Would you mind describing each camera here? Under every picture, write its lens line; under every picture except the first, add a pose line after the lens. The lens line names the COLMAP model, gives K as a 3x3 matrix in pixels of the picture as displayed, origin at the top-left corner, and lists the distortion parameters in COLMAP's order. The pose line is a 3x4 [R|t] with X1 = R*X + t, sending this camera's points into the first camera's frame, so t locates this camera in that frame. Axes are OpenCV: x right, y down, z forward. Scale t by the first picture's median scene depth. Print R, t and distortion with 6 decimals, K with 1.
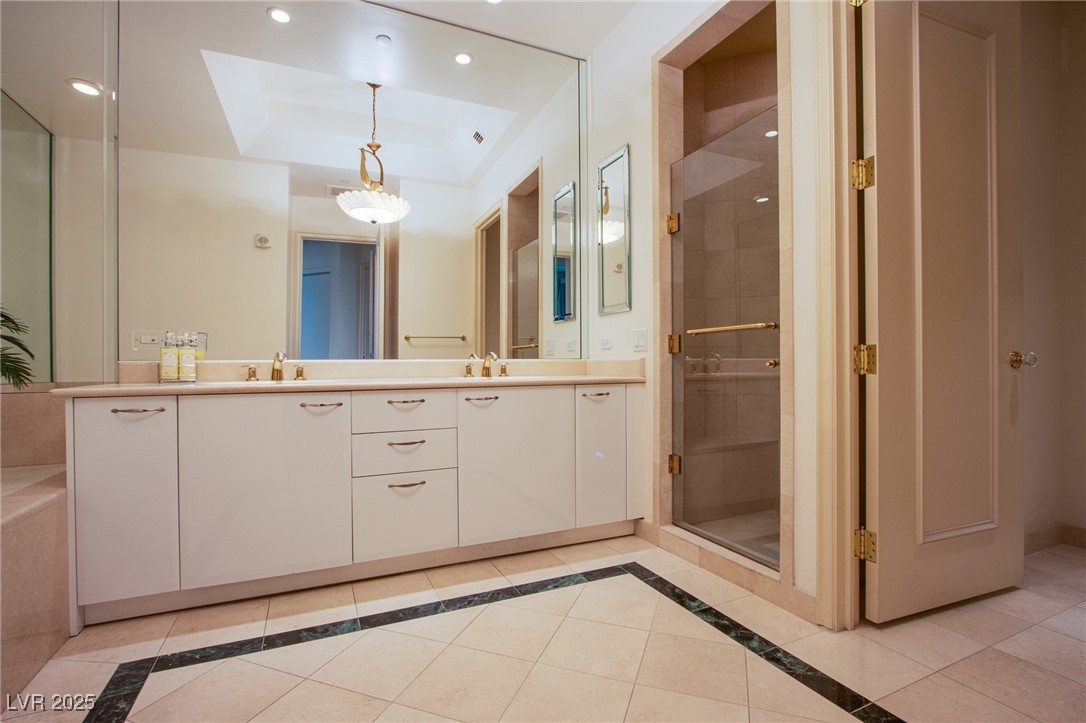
lens RADIAL K [[502.9, 0, 540.9], [0, 502.9, 367.7], [0, 0, 1]] dist [-0.020801, 0.002336]
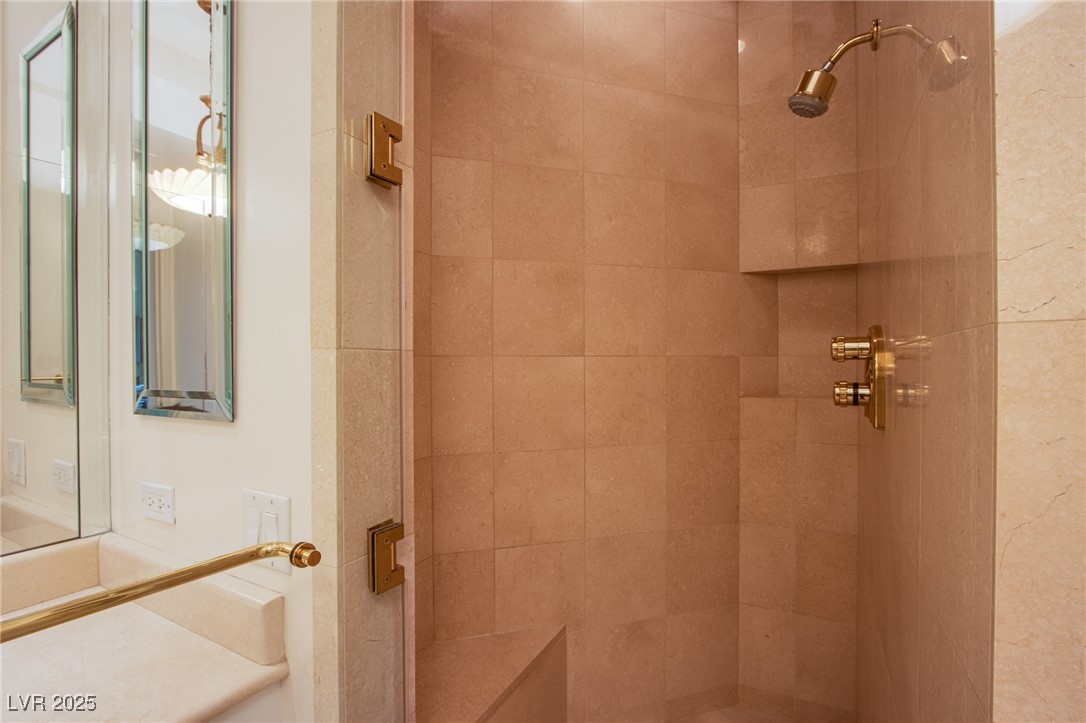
lens RADIAL K [[502.9, 0, 540.9], [0, 502.9, 367.7], [0, 0, 1]] dist [-0.020801, 0.002336]
pose [[0.807080, 0.000545, 0.590442, 0.210891], [0.002106, 0.999991, -0.003802, -0.203030], [-0.590439, 0.004312, 0.807071, 0.911644]]
